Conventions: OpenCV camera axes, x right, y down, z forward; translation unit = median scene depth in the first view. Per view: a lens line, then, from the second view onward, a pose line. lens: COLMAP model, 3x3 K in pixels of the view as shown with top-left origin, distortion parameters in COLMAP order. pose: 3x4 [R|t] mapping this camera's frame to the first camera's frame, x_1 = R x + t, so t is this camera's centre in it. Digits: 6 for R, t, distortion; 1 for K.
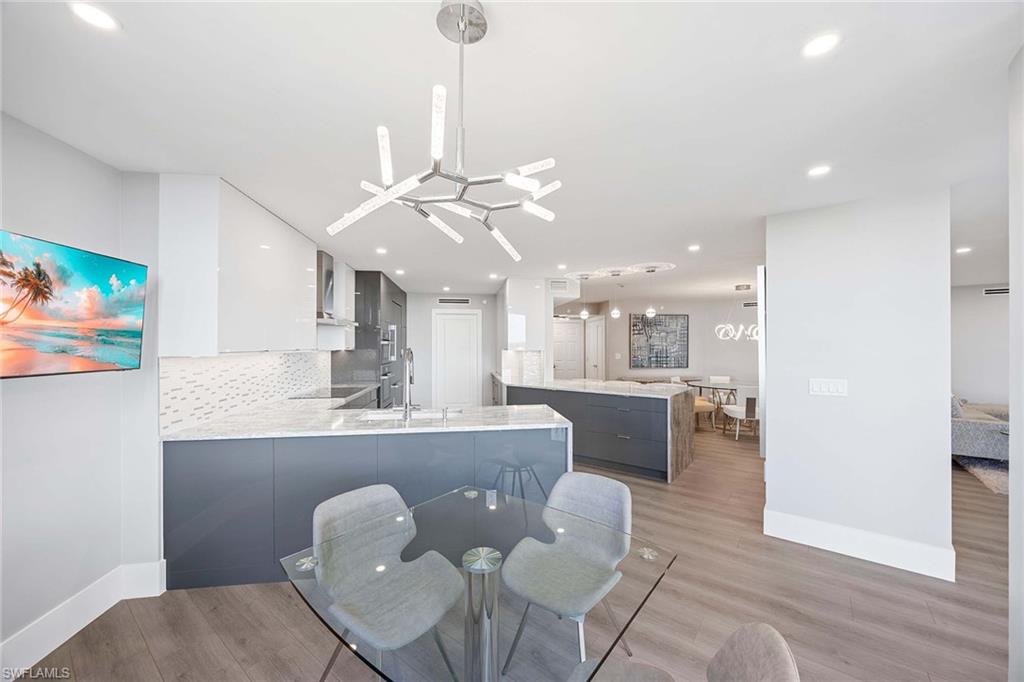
lens RADIAL K [[417.3, 0, 539.8], [0, 417.3, 342.8], [0, 0, 1]] dist [-0.000168, -0.000116]
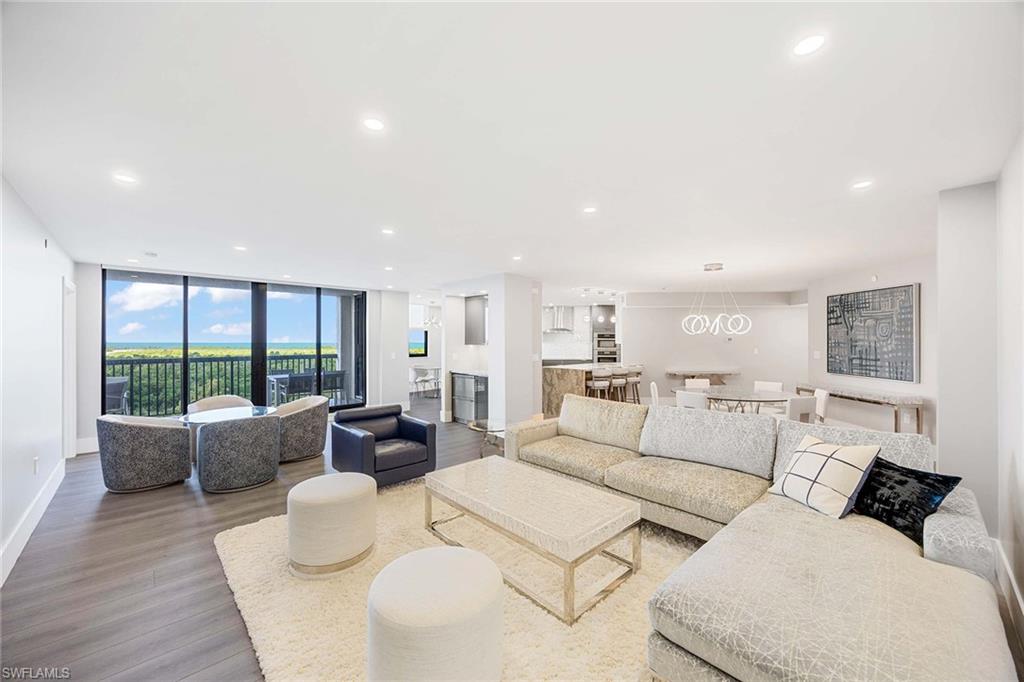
lens RADIAL K [[391.2, 0, 513.9], [0, 391.2, 339.7], [0, 0, 1]] dist [-0.000303, 0.000158]
pose [[-0.202164, -0.000063, -0.979352, 0.995522], [0.006383, 0.999979, -0.001382, 0.002427], [0.979331, -0.006531, -0.202159, 0.615526]]
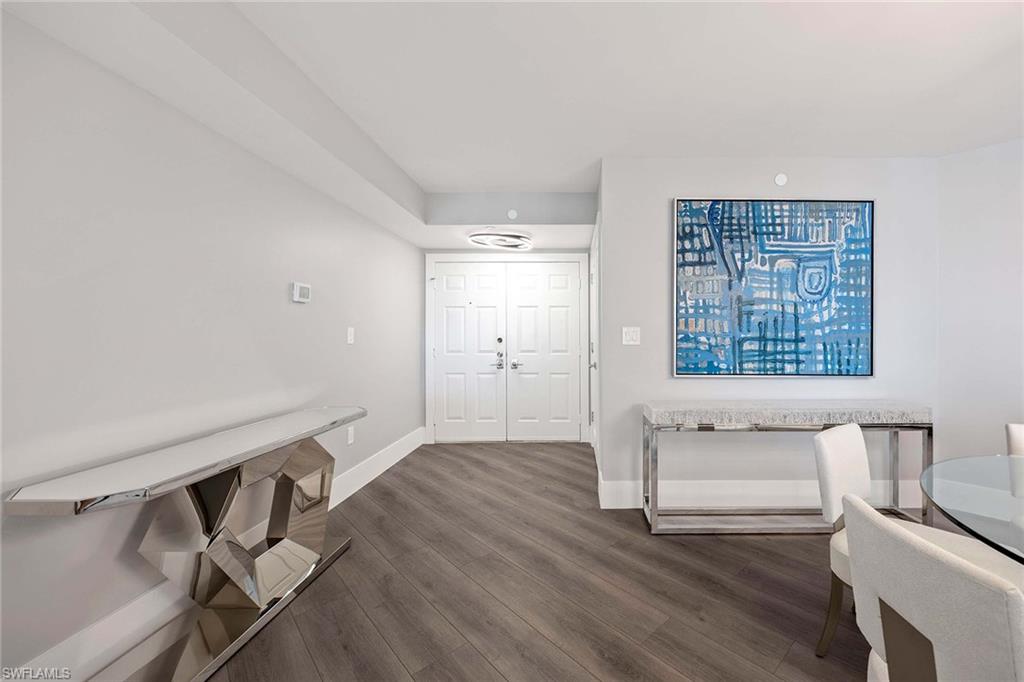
lens RADIAL K [[417.2, 0, 574.3], [0, 417.2, 333.5], [0, 0, 1]] dist [-0.002267, -0.000050]
pose [[0.983135, 0.001026, -0.182878, 0.205335], [-0.001289, 0.999998, -0.001320, 0.031004], [0.182877, 0.001533, 0.983135, 0.689550]]
